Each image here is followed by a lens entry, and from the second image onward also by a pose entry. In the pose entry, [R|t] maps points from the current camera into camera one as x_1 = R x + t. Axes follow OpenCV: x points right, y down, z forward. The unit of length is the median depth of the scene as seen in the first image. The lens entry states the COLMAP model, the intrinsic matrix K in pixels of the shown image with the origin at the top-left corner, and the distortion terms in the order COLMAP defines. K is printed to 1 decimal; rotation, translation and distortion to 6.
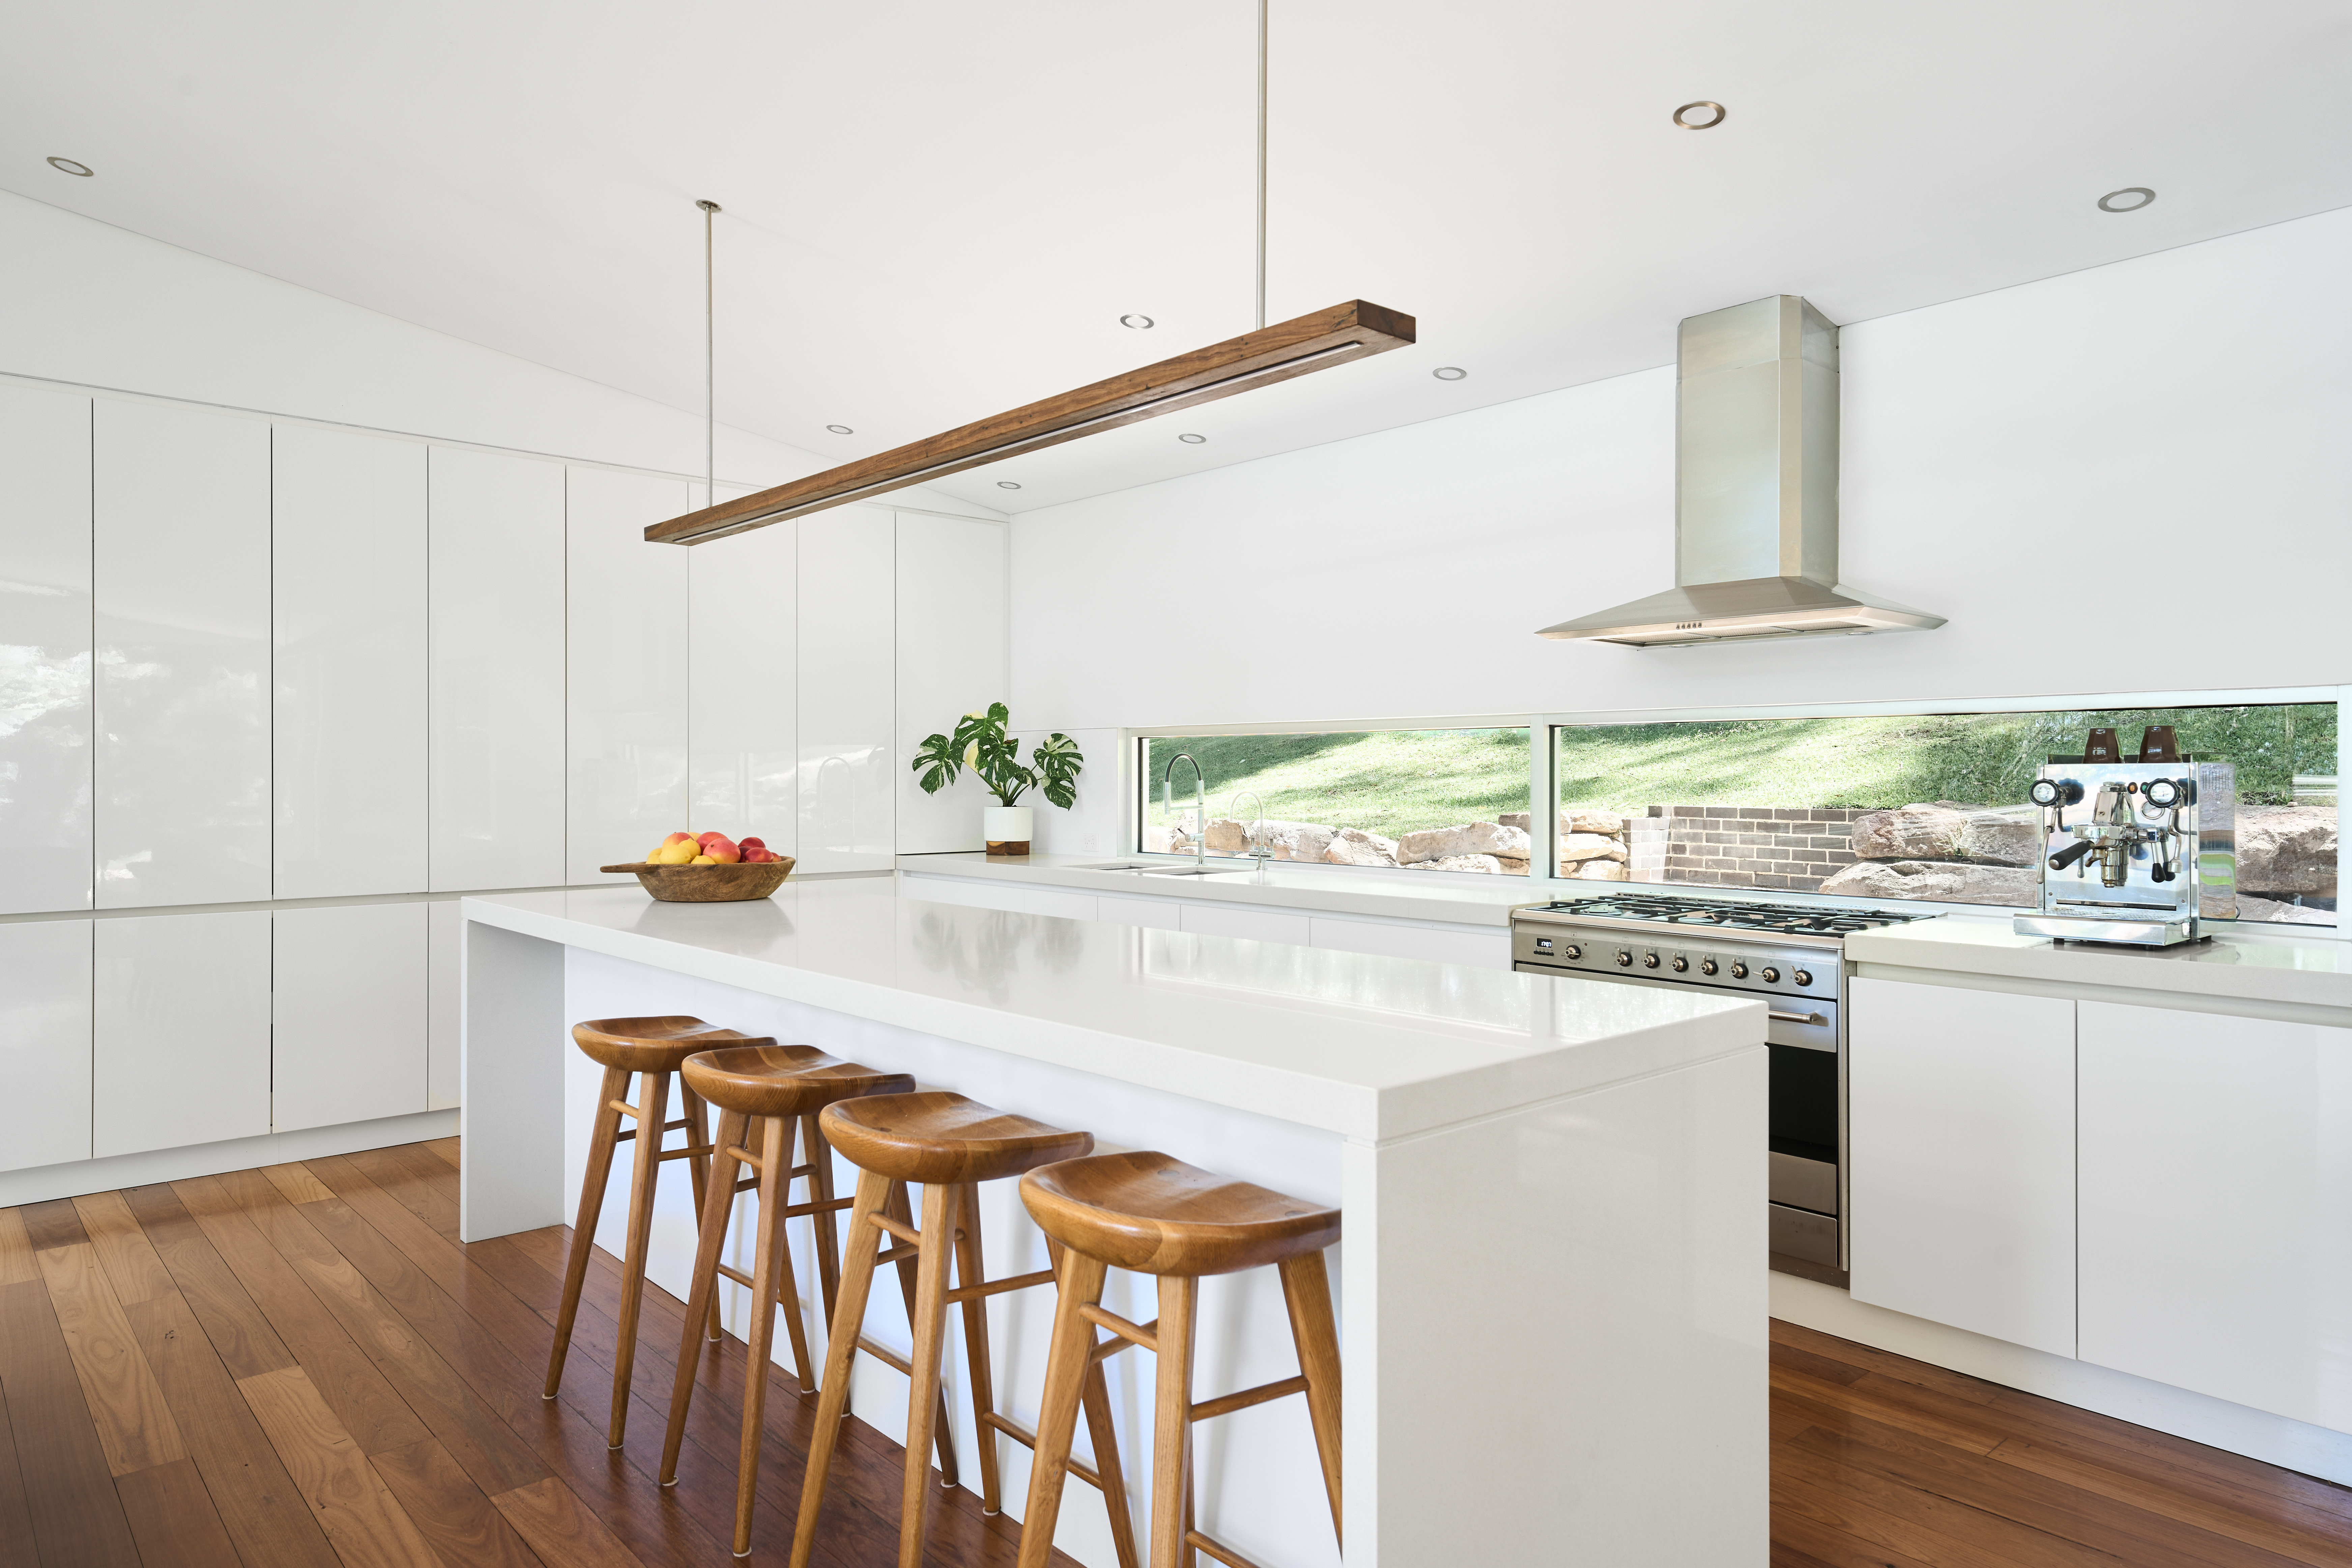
lens RADIAL K [[1475.3, 0, 1176.0], [0, 1475.3, 784.0], [0, 0, 1]] dist [0.000970, 0.000159]
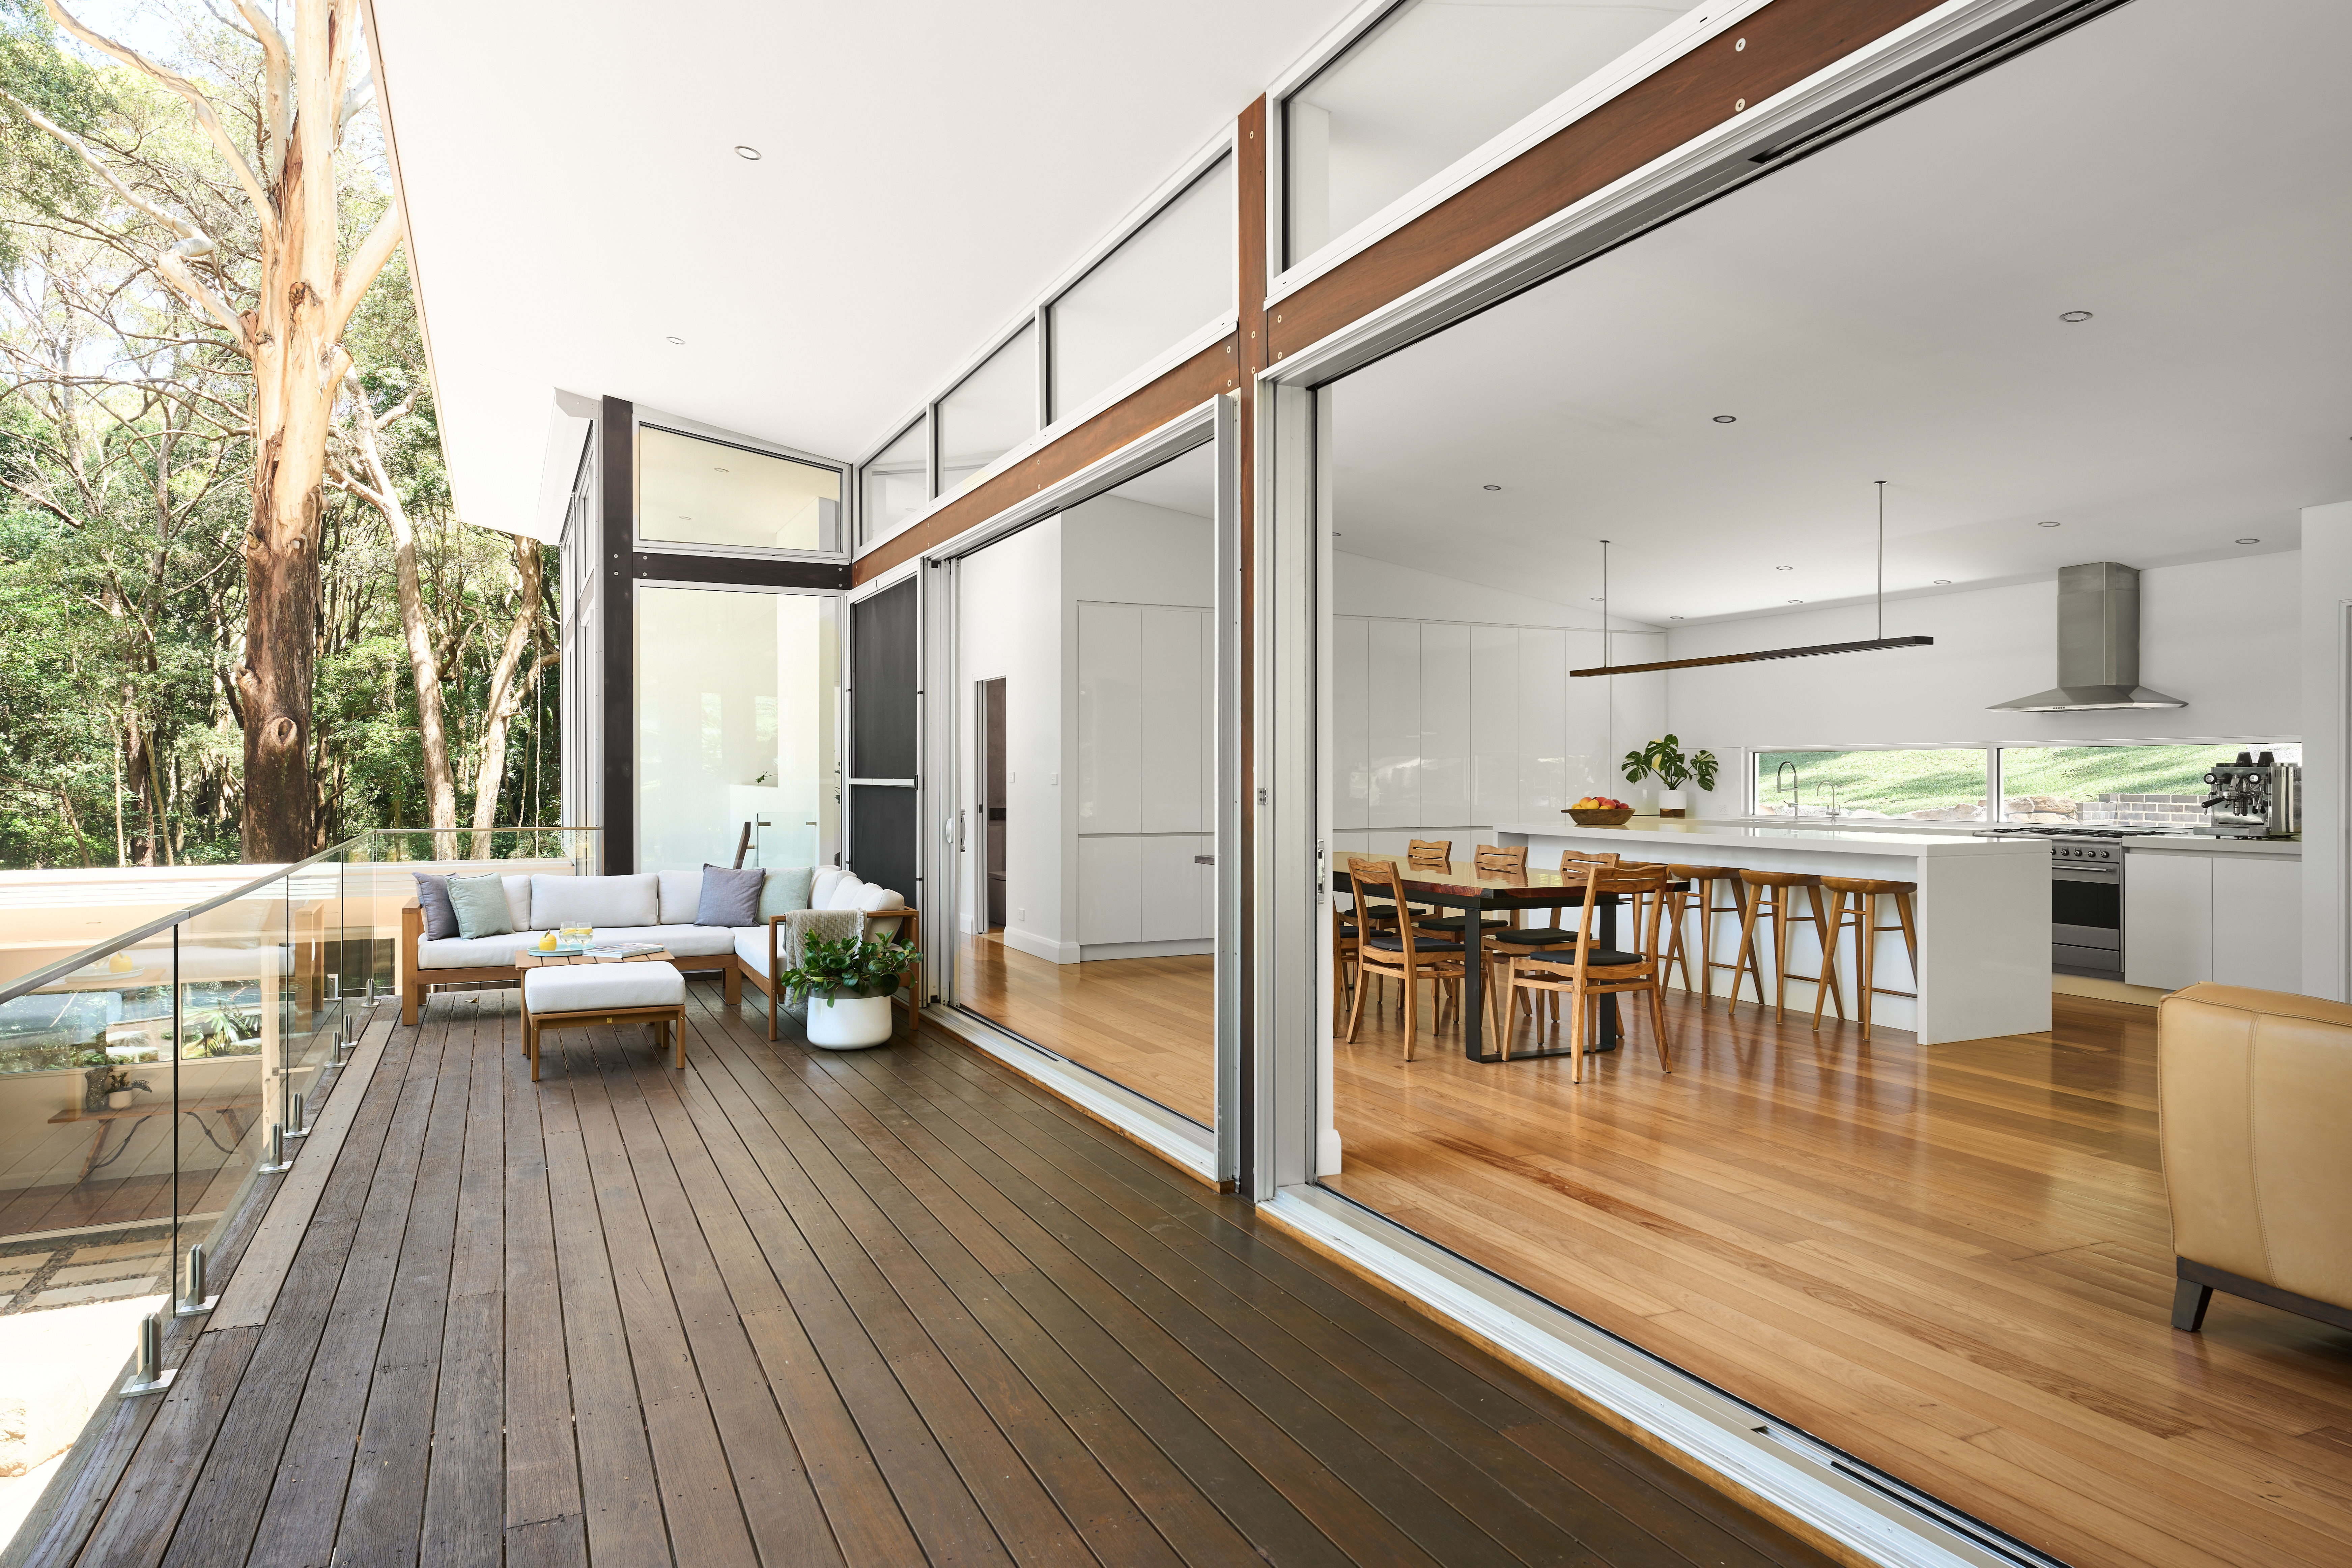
lens RADIAL K [[1458.5, 0, 1176.1], [0, 1458.5, 779.2], [0, 0, 1]] dist [0.032133, -0.000902]
pose [[0.957554, -0.000153, -0.288254, -0.186421], [-0.000146, 0.999999, -0.001015, 0.003857], [0.288254, 0.001014, 0.957553, -0.964912]]
